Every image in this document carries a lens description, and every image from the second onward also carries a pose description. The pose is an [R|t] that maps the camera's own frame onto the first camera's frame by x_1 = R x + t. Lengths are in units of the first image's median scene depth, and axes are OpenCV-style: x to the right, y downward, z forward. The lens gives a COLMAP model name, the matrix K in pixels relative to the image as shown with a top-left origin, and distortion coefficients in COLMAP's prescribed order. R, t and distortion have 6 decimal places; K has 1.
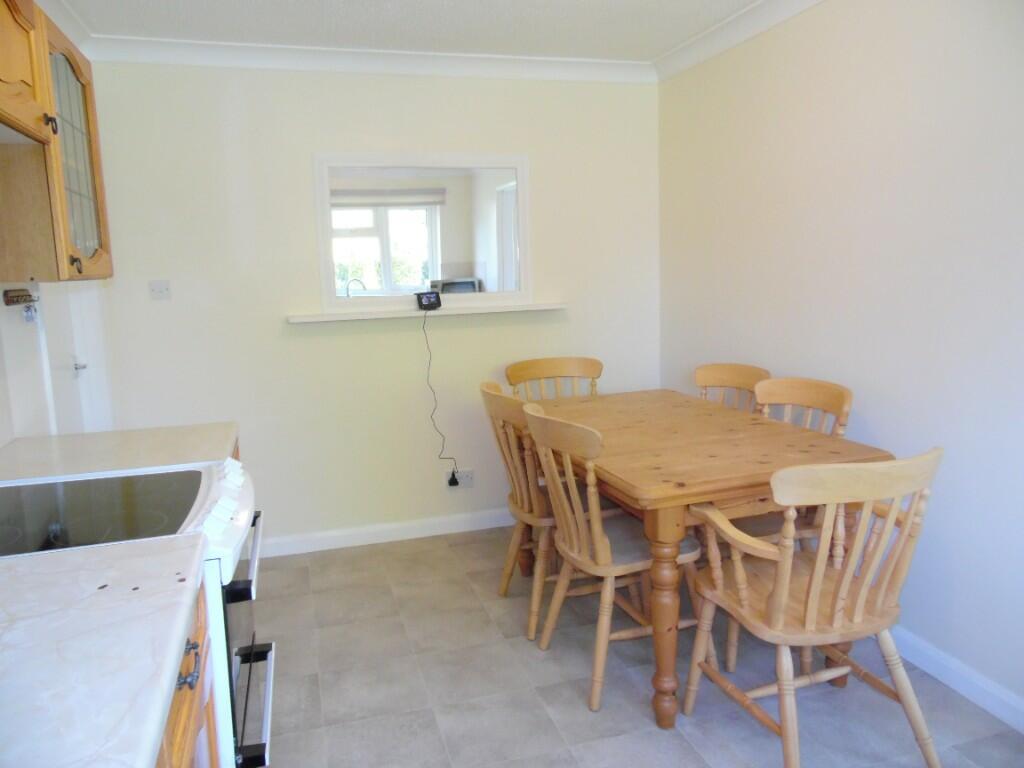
lens RADIAL K [[771.5, 0, 513.7], [0, 771.5, 380.6], [0, 0, 1]] dist [-0.040085, 0.079613]
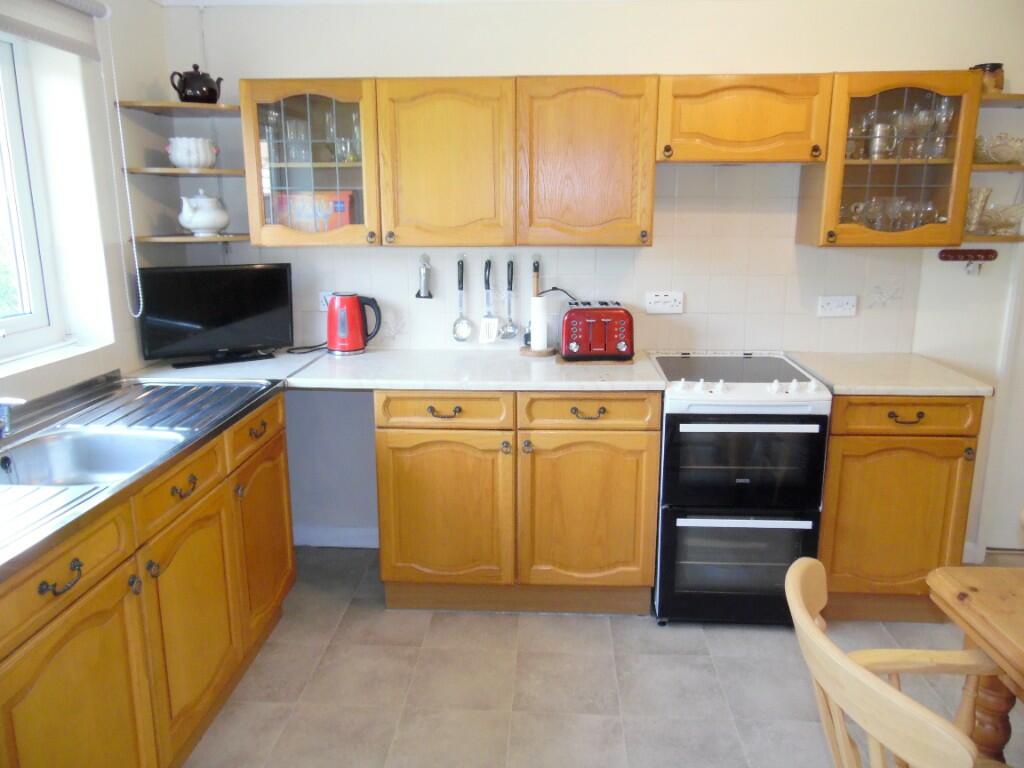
lens RADIAL K [[771.5, 0, 513.7], [0, 771.5, 380.6], [0, 0, 1]] dist [-0.040085, 0.079613]
pose [[-0.332221, 0.241835, -0.911672, 0.831659], [-0.128567, 0.945939, 0.297776, -0.188026], [0.934398, 0.216138, -0.283169, 0.658628]]
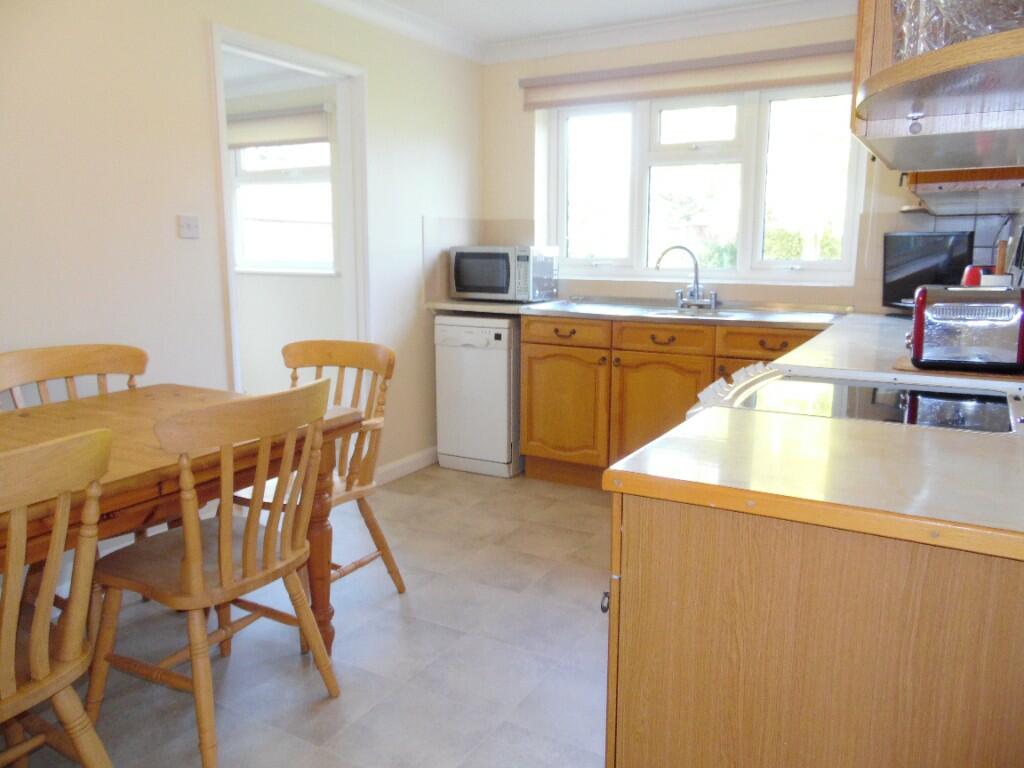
lens RADIAL K [[771.5, 0, 513.7], [0, 771.5, 380.6], [0, 0, 1]] dist [-0.040085, 0.079613]
pose [[-0.686651, -0.091802, 0.721167, -0.641506], [0.128568, 0.961025, 0.244749, -0.114334], [-0.715528, 0.260776, -0.648086, 1.303032]]
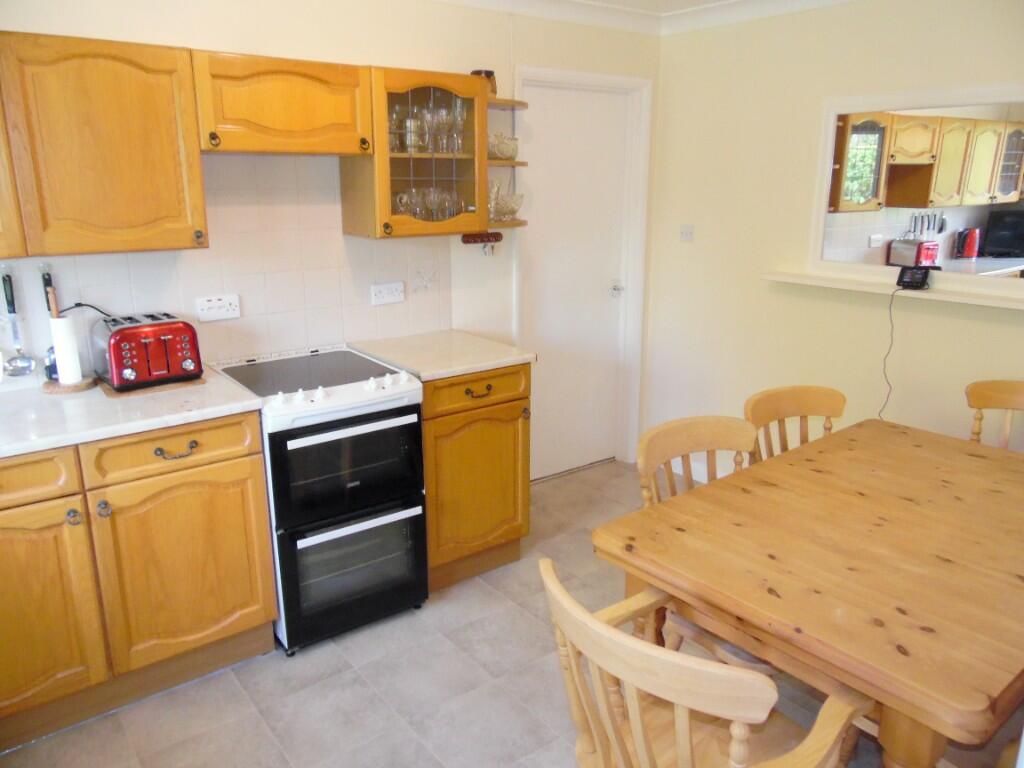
lens RADIAL K [[771.5, 0, 513.7], [0, 771.5, 380.6], [0, 0, 1]] dist [-0.040085, 0.079613]
pose [[0.360551, 0.272907, -0.891922, 0.755193], [-0.153533, 0.960560, 0.231844, -0.189575], [0.920016, 0.053348, 0.388232, 0.465997]]
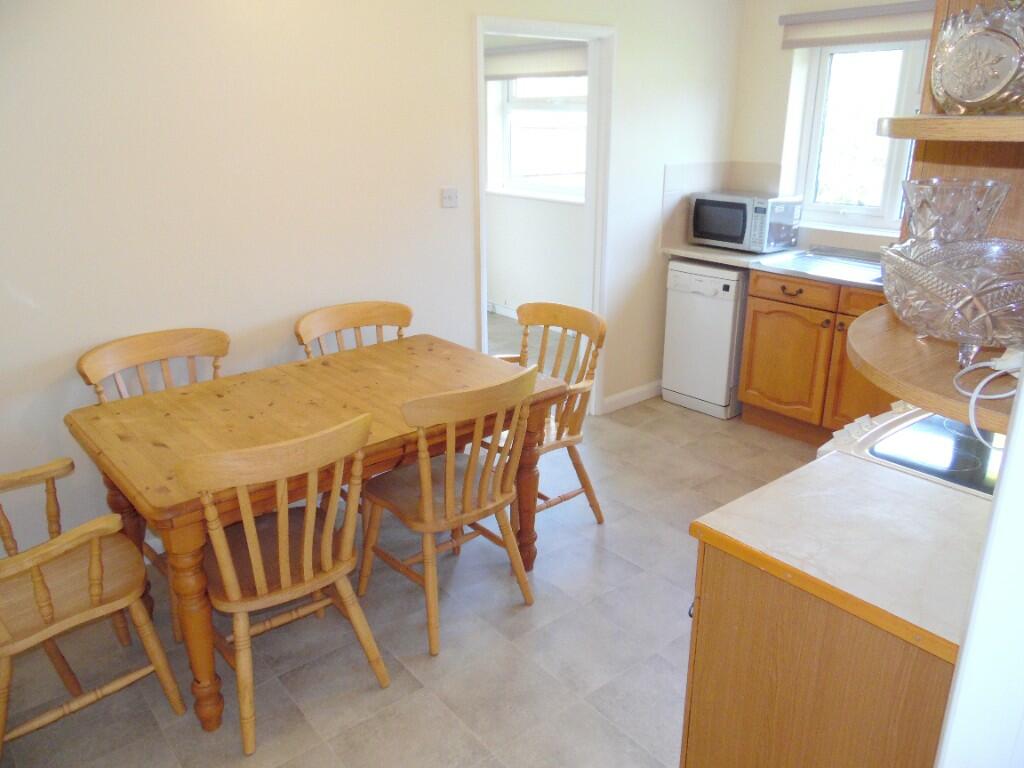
lens RADIAL K [[771.5, 0, 513.7], [0, 771.5, 380.6], [0, 0, 1]] dist [-0.040085, 0.079613]
pose [[-0.389685, -0.265041, 0.881986, -0.801061], [0.151860, 0.926091, 0.345391, -0.276258], [-0.908342, 0.268532, -0.320634, 1.269014]]
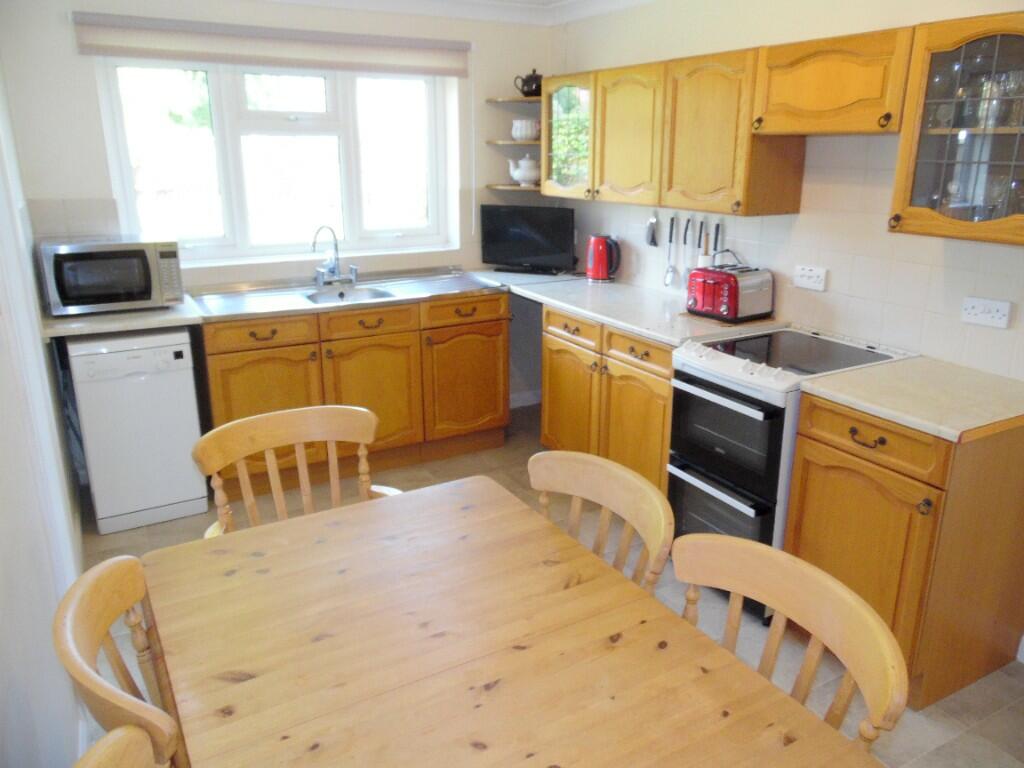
lens RADIAL K [[770.8, 0, 512.0], [0, 770.8, 384.0], [0, 0, 1]] dist [-0.042397, 0.040395]
pose [[-0.976471, 0.093673, -0.194240, 0.266769], [-0.000968, 0.898817, 0.438323, -0.349568], [0.215646, 0.428198, -0.877578, 1.564874]]
